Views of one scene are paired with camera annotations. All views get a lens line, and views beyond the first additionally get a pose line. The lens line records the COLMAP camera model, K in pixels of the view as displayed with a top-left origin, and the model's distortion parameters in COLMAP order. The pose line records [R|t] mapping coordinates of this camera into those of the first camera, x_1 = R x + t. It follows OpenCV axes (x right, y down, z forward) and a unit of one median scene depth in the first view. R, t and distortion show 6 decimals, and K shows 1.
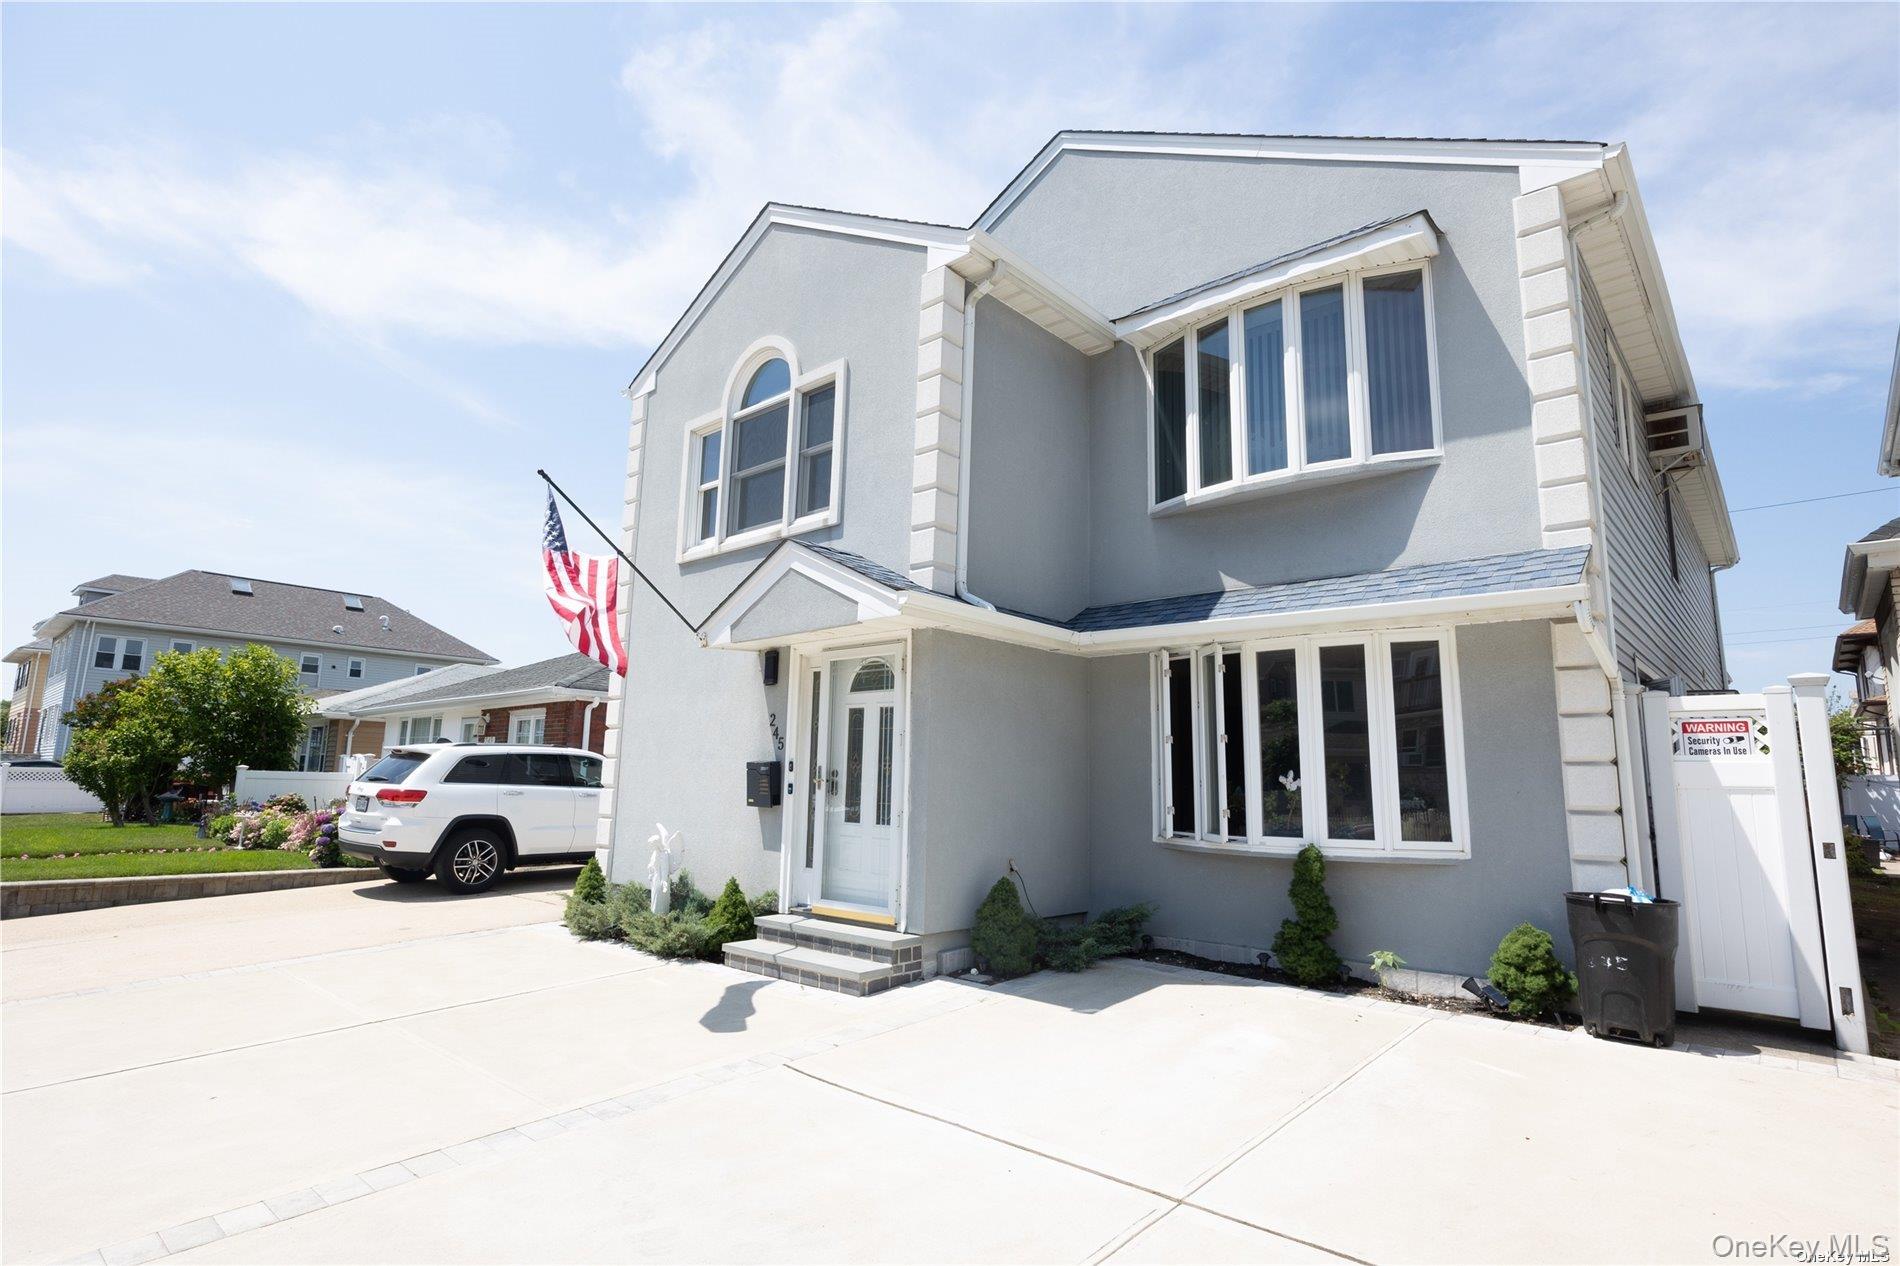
lens RADIAL K [[954.0, 0, 949.5], [0, 954.0, 633.5], [0, 0, 1]] dist [-0.014674, -0.000500]
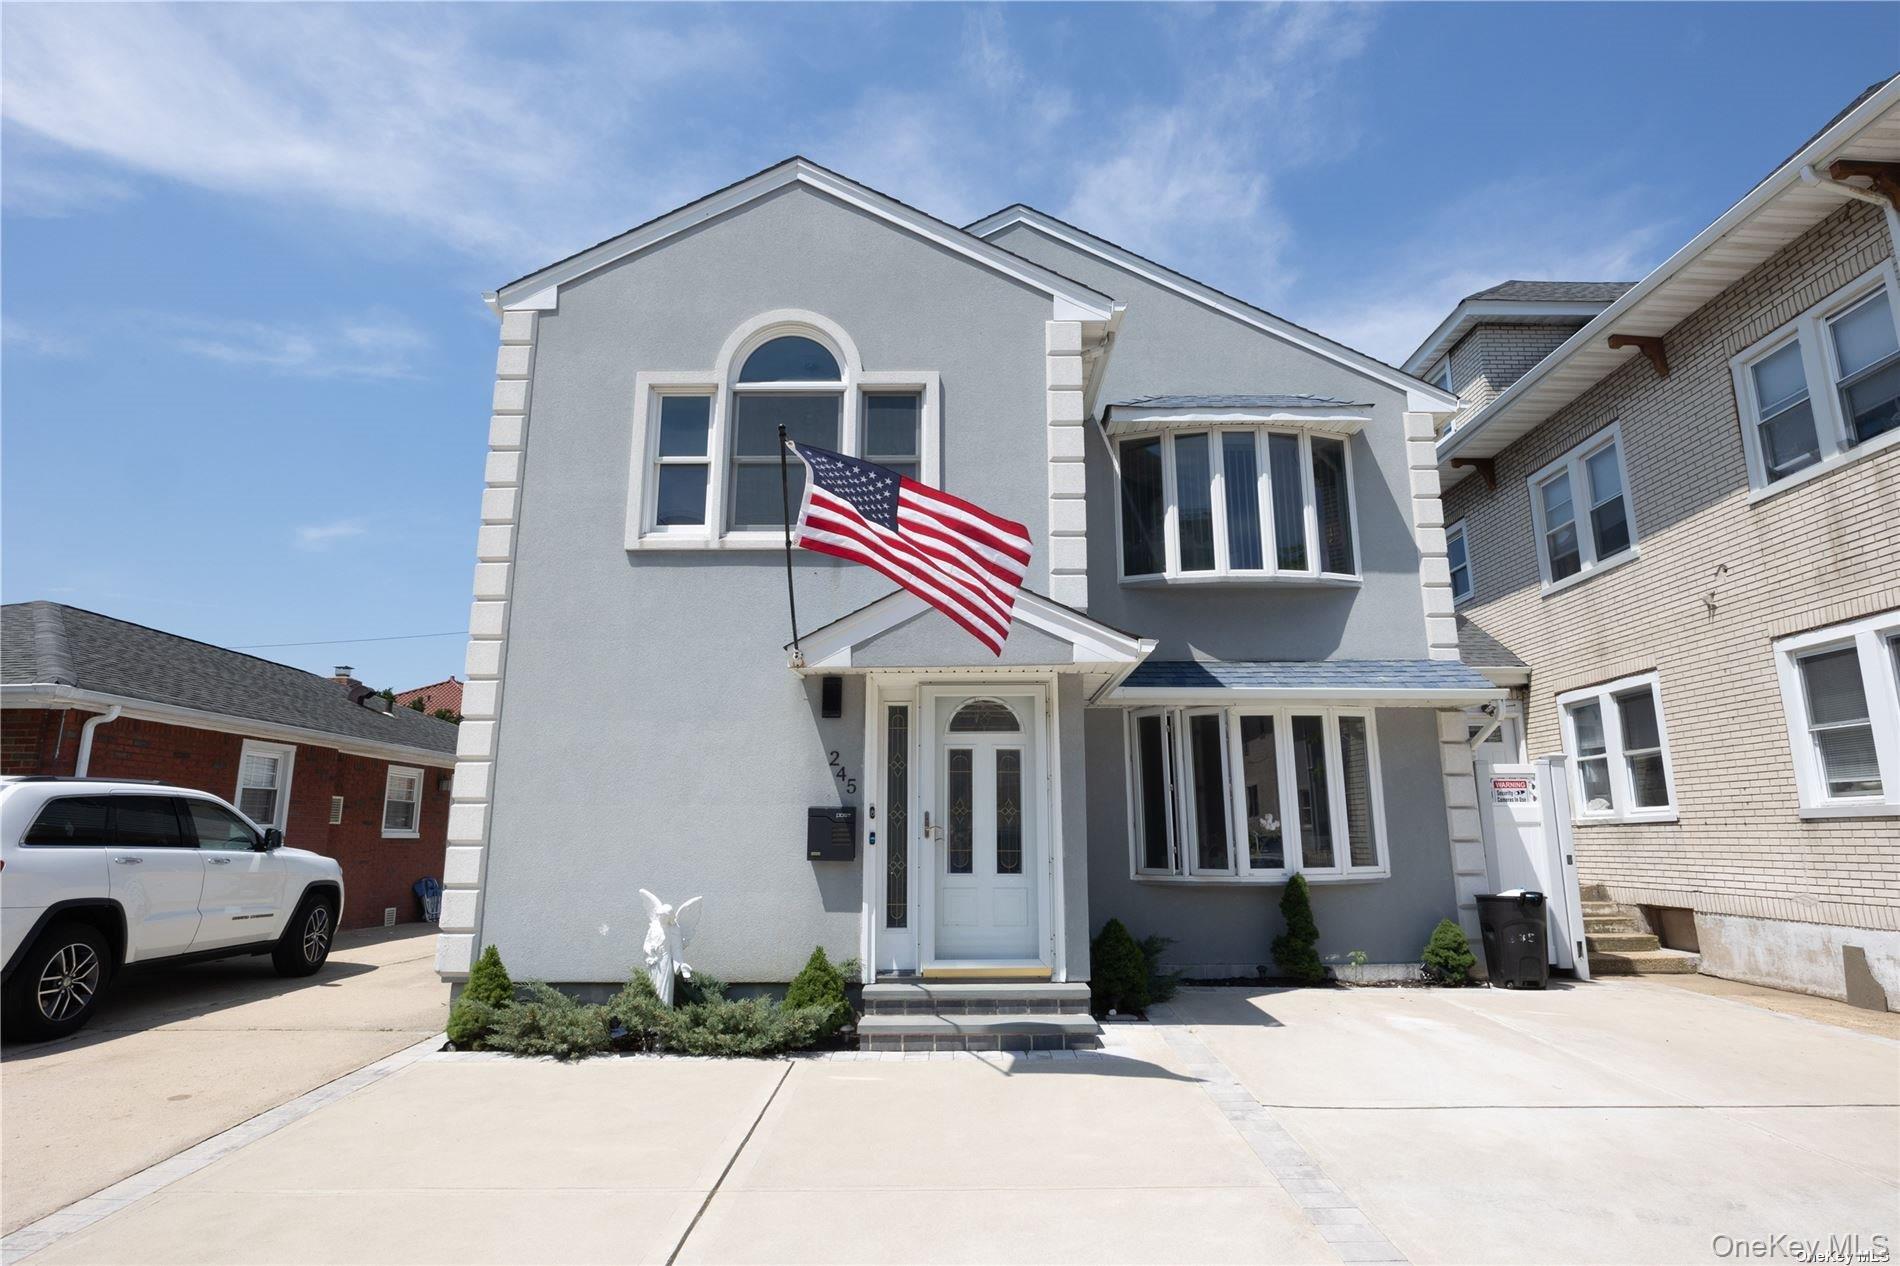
lens RADIAL K [[1006.0, 0, 948.0], [0, 1006.0, 628.4], [0, 0, 1]] dist [-0.010682, -0.000984]
pose [[0.746689, 0.115629, 0.655046, -0.789859], [-0.086119, 0.993292, -0.077170, 0.038952], [-0.659575, 0.001210, 0.751638, 0.278214]]
